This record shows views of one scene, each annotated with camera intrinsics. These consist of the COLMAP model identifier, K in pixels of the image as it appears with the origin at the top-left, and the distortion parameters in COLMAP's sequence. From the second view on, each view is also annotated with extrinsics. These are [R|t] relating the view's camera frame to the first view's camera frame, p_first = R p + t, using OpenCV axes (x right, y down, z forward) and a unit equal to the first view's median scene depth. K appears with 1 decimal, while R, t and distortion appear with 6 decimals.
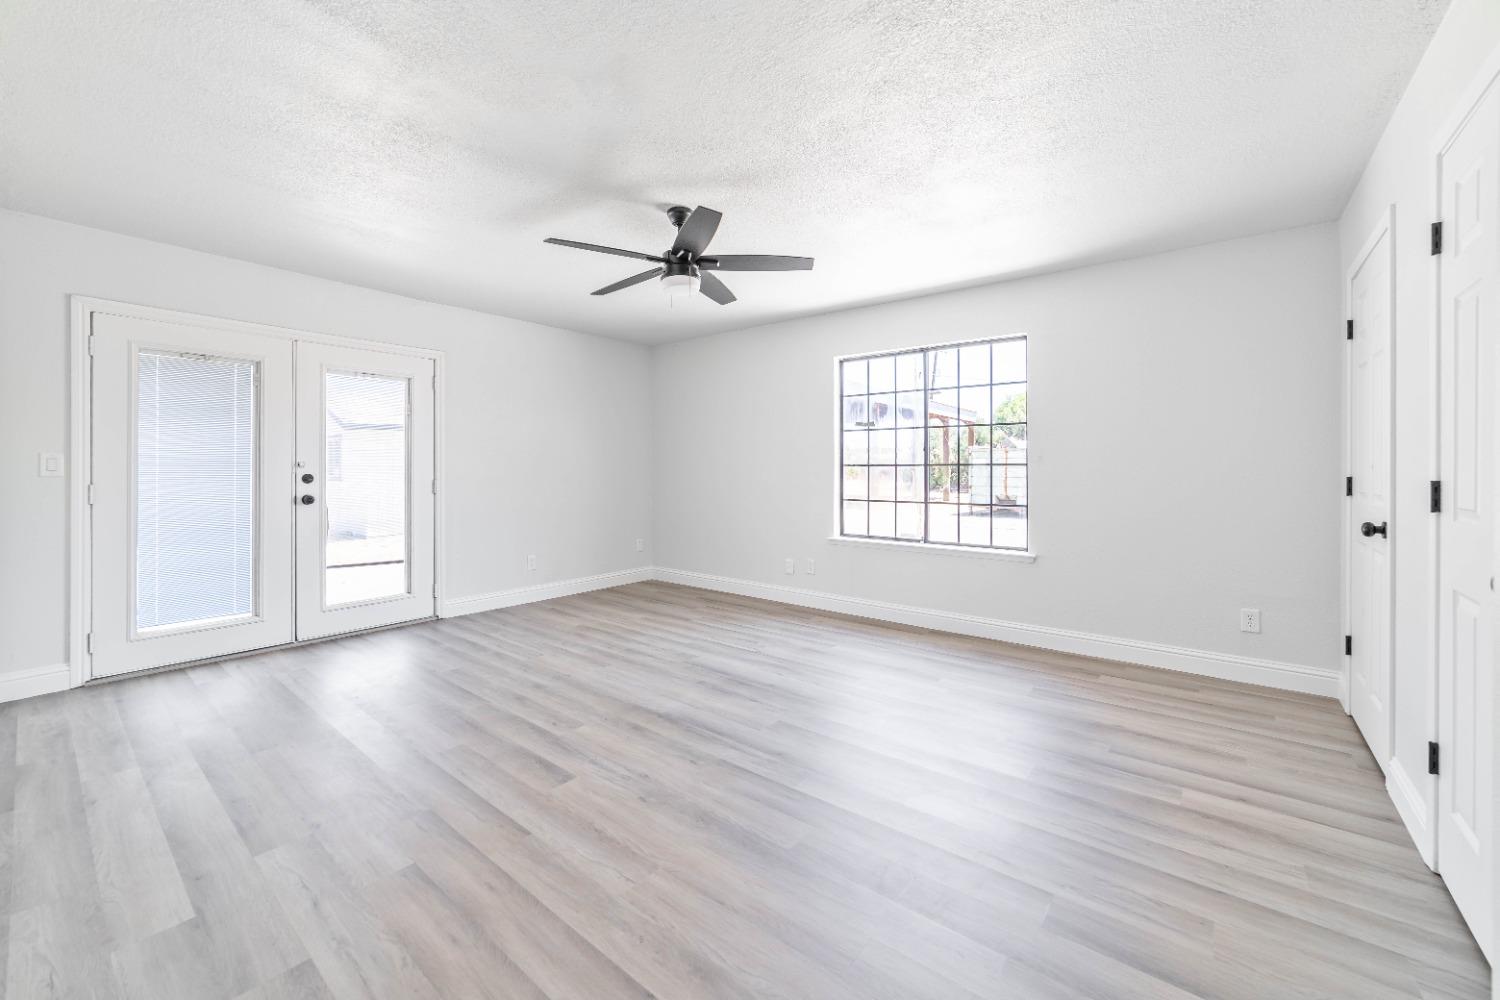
lens RADIAL K [[585.1, 0, 752.9], [0, 585.1, 471.0], [0, 0, 1]] dist [-0.000215, -0.000113]
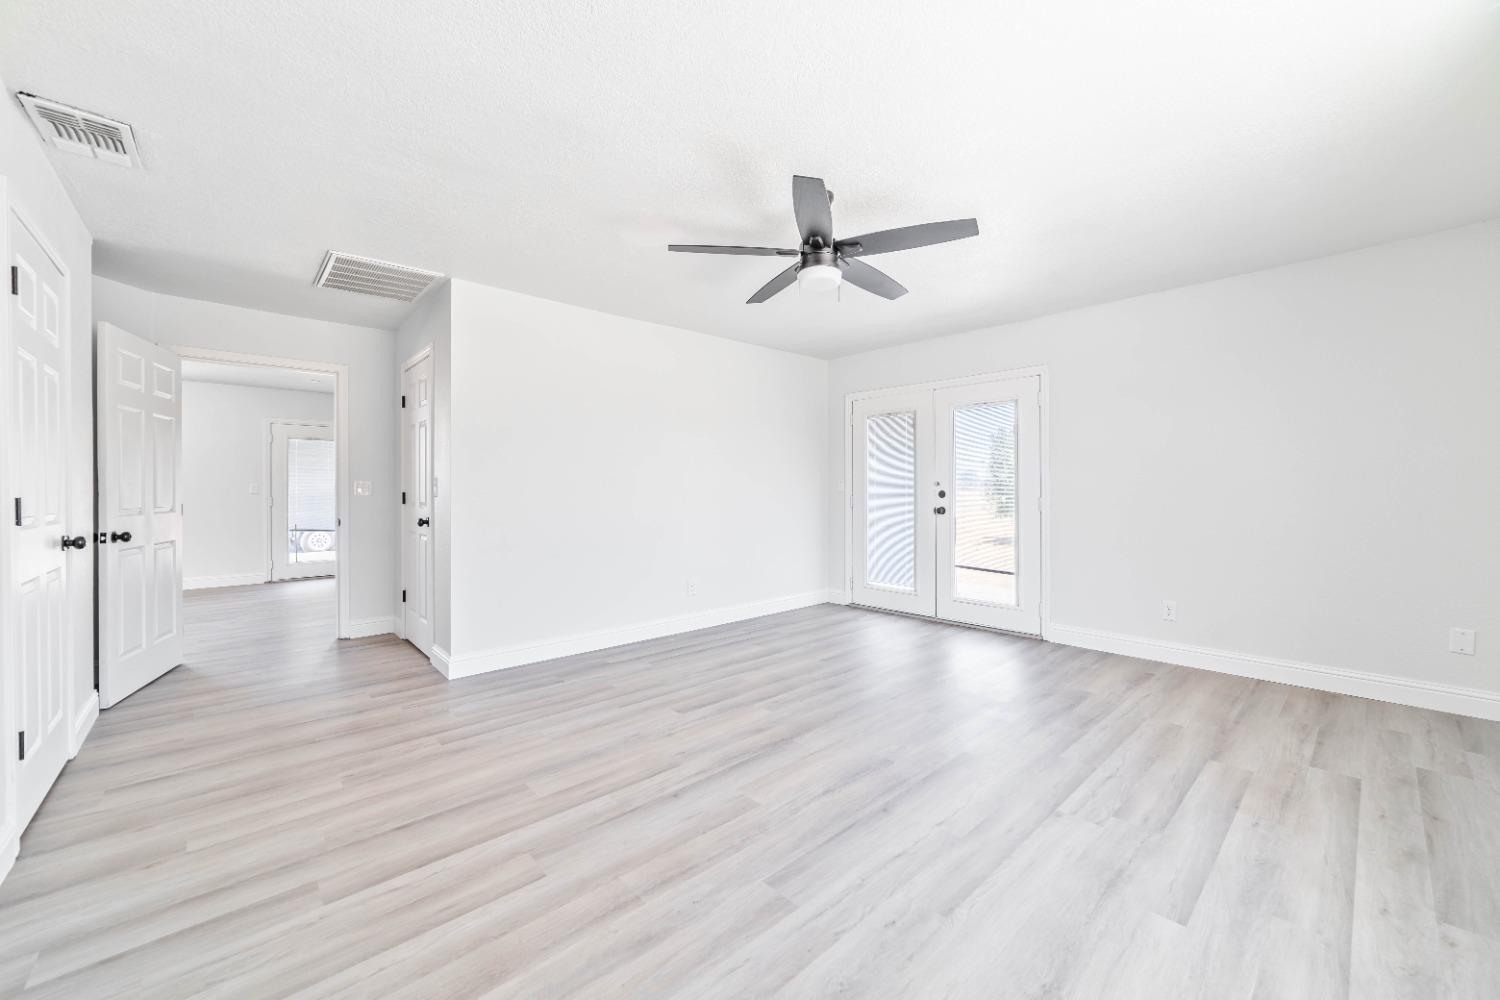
lens RADIAL K [[587.1, 0, 751.6], [0, 587.1, 483.6], [0, 0, 1]] dist [-0.010523, 0.000386]
pose [[-0.152424, -0.012910, -0.988231, 0.699373], [0.000479, 0.999914, -0.013136, 0.007792], [0.988315, -0.002476, -0.152405, 0.943378]]
